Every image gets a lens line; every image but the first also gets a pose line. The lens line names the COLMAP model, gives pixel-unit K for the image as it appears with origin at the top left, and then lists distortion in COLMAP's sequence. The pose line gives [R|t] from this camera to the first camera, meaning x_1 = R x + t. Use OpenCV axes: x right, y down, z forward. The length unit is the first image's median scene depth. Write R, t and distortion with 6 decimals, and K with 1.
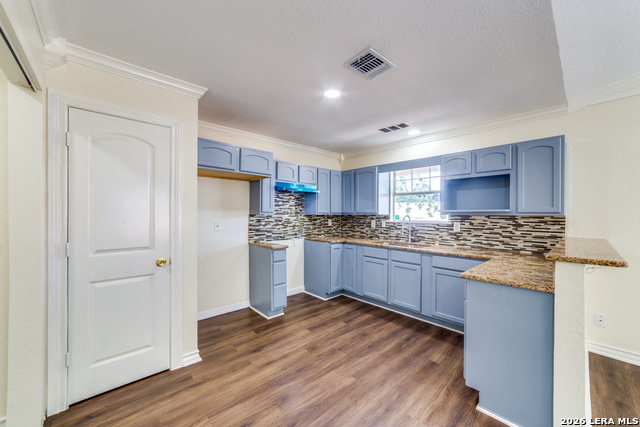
lens RADIAL K [[247.9, 0, 321.2], [0, 247.9, 215.1], [0, 0, 1]] dist [-0.010775, 0.000426]
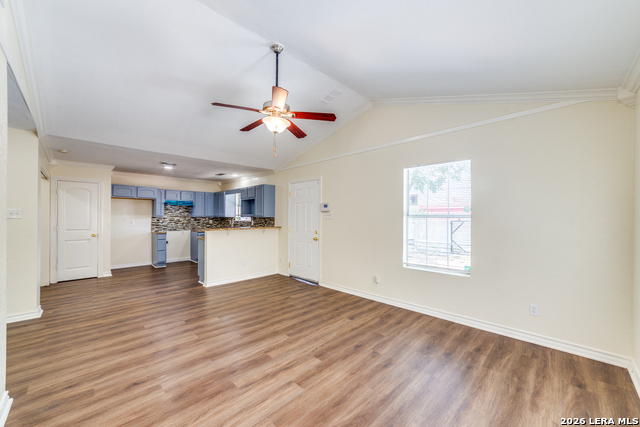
lens RADIAL K [[247.9, 0, 321.2], [0, 247.9, 215.1], [0, 0, 1]] dist [-0.010775, 0.000426]
pose [[0.999041, -0.002298, 0.043722, 1.017707], [0.002806, 0.999929, -0.011560, 0.008459], [-0.043692, 0.011672, 0.998977, -1.054758]]
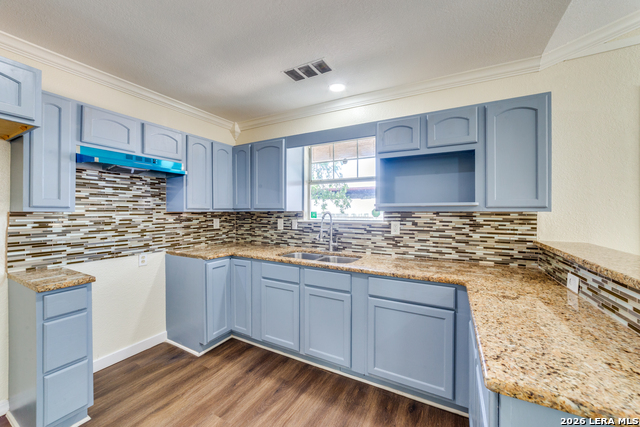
lens RADIAL K [[245.1, 0, 322.7], [0, 245.1, 211.5], [0, 0, 1]] dist [-0.023702, 0.007746]
pose [[0.944394, -0.004233, 0.328790, 0.124657], [0.004819, 0.999988, -0.000967, -0.000064], [-0.328782, 0.002497, 0.944403, 0.408609]]
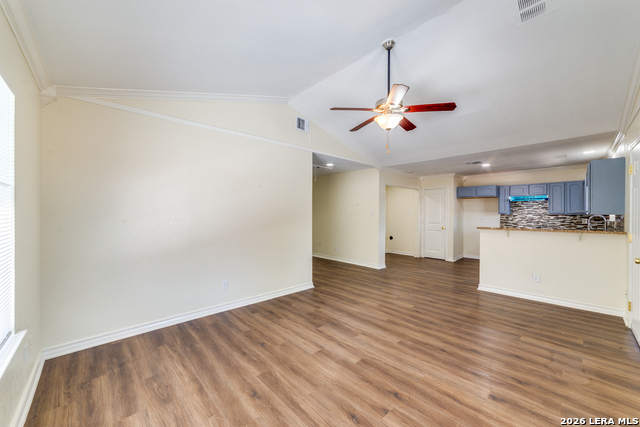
lens RADIAL K [[245.1, 0, 322.7], [0, 245.1, 211.5], [0, 0, 1]] dist [-0.023702, 0.007746]
pose [[0.017616, -0.014626, -0.999738, 1.702616], [-0.006520, 0.999870, -0.014742, 0.012439], [0.999824, 0.006778, 0.017519, -0.461243]]
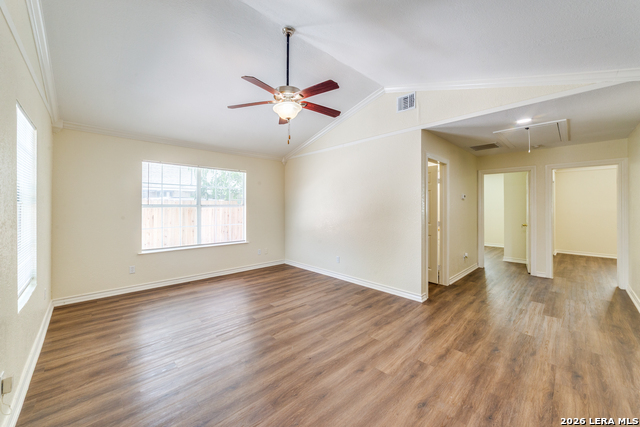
lens RADIAL K [[247.7, 0, 319.6], [0, 247.7, 206.4], [0, 0, 1]] dist [-0.010642, 0.000222]
pose [[-0.999805, -0.008095, -0.018001, 0.817871], [-0.008127, 0.999966, 0.001698, 0.001539], [0.017986, 0.001844, -0.999837, 0.552459]]
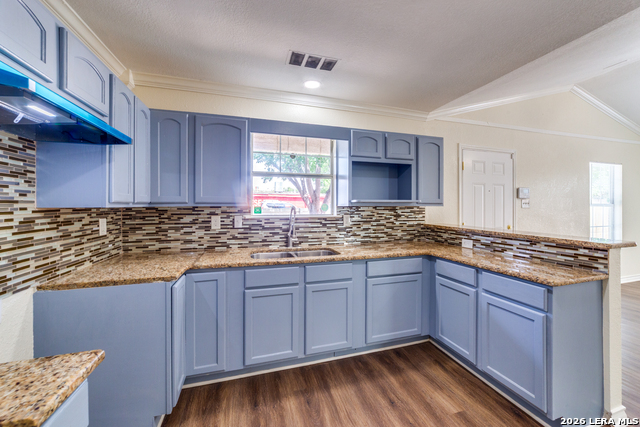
lens RADIAL K [[247.7, 0, 319.6], [0, 247.7, 206.4], [0, 0, 1]] dist [-0.010642, 0.000222]
pose [[0.435749, -0.006276, 0.900046, -0.237929], [0.005804, 0.999974, 0.004163, -0.003199], [-0.900049, 0.003410, 0.435774, 0.715288]]
